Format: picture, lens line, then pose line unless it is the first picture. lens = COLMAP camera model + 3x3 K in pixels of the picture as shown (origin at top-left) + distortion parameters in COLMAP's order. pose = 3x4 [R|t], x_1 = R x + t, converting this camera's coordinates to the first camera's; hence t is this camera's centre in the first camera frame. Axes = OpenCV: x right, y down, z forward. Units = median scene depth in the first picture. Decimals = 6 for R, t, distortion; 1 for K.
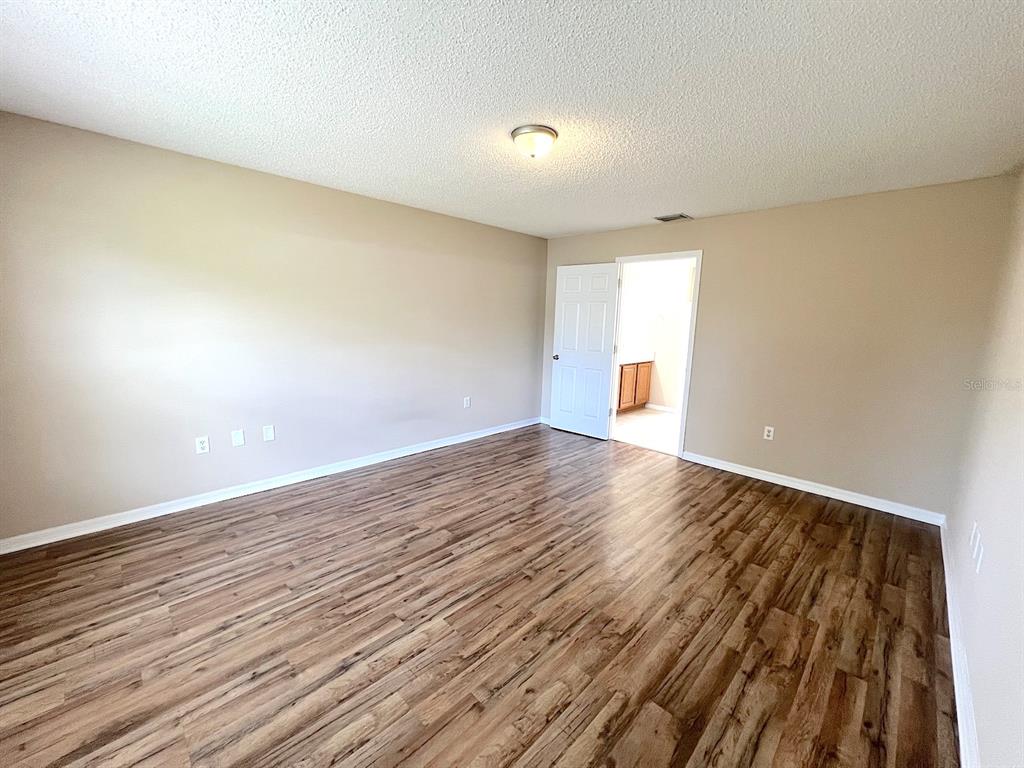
lens RADIAL K [[410.4, 0, 509.9], [0, 410.4, 383.4], [0, 0, 1]] dist [-0.001399, -0.000348]
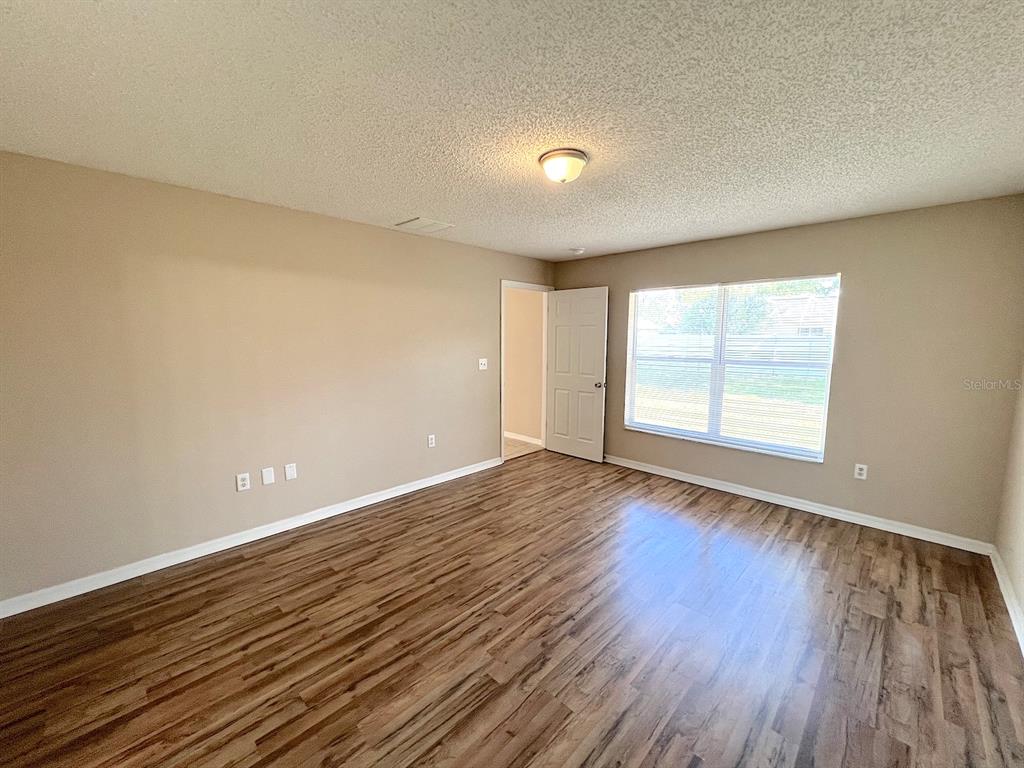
lens RADIAL K [[411.2, 0, 510.3], [0, 411.2, 383.5], [0, 0, 1]] dist [-0.000956, -0.000224]
pose [[-0.999401, -0.030105, -0.017080, 0.174157], [-0.033639, 0.960985, 0.274548, -0.347578], [0.008148, 0.274958, -0.961422, 1.954809]]
